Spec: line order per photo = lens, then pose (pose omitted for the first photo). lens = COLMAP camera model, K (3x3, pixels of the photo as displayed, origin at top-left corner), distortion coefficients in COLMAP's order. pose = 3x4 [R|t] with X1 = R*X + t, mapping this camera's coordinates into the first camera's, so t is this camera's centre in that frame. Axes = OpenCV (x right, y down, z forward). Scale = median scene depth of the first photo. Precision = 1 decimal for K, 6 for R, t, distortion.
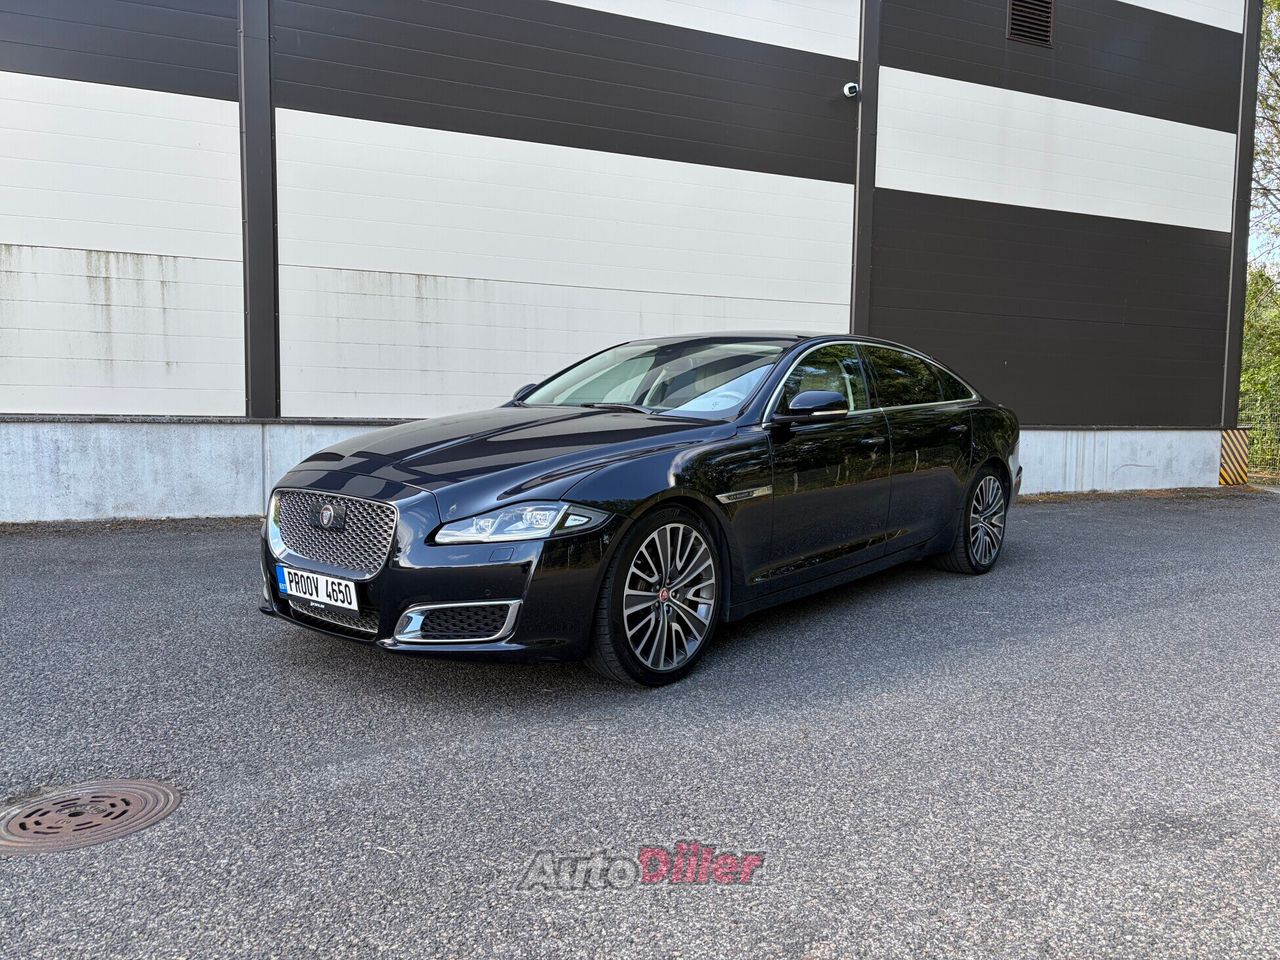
lens RADIAL K [[977.4, 0, 698.4], [0, 977.4, 476.7], [0, 0, 1]] dist [0.021757, -0.001613]
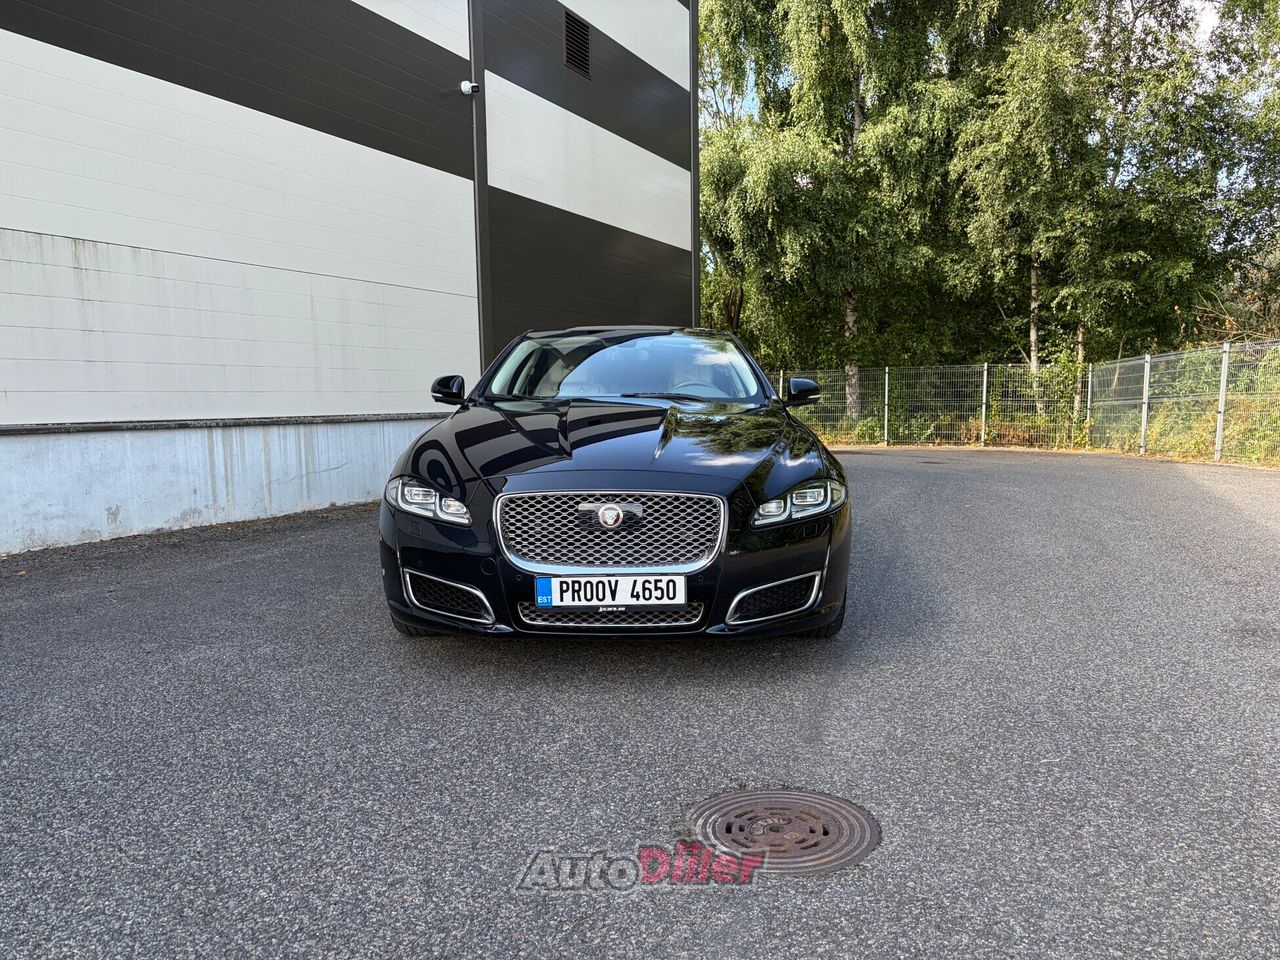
lens RADIAL K [[958.0, 0, 645.2], [0, 958.0, 488.2], [0, 0, 1]] dist [0.003022, -0.002207]
pose [[0.779609, -0.083167, 0.620720, -0.480801], [0.069159, 0.996514, 0.046656, -0.013365], [-0.622436, 0.006555, 0.782643, 0.134880]]
